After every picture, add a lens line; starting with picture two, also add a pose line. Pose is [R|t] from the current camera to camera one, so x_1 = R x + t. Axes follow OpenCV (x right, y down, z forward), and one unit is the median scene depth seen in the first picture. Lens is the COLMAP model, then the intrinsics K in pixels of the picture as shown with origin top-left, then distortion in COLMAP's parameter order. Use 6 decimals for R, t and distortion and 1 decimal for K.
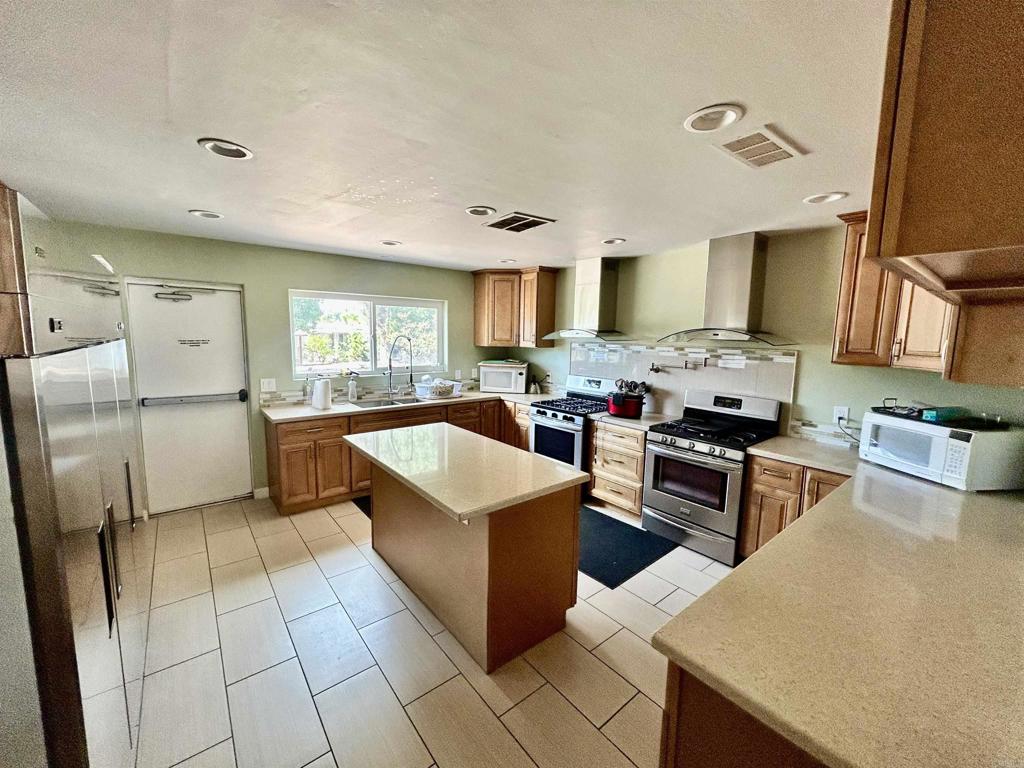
lens RADIAL K [[412.6, 0, 512.0], [0, 412.6, 384.0], [0, 0, 1]] dist [-0.001238, -0.000294]
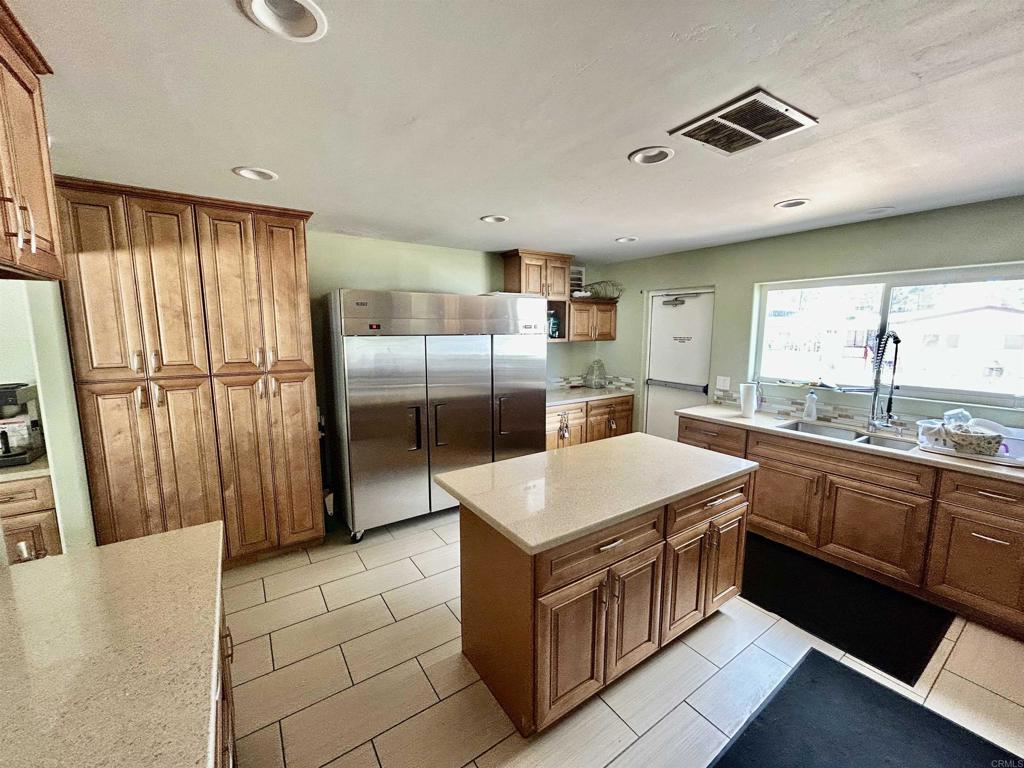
lens RADIAL K [[412.6, 0, 512.0], [0, 412.6, 384.0], [0, 0, 1]] dist [-0.001238, -0.000294]
pose [[-0.081090, 0.120823, -0.989357, 0.473850], [-0.124539, 0.983618, 0.130329, -0.065788], [0.988896, 0.133782, -0.064715, 0.593932]]
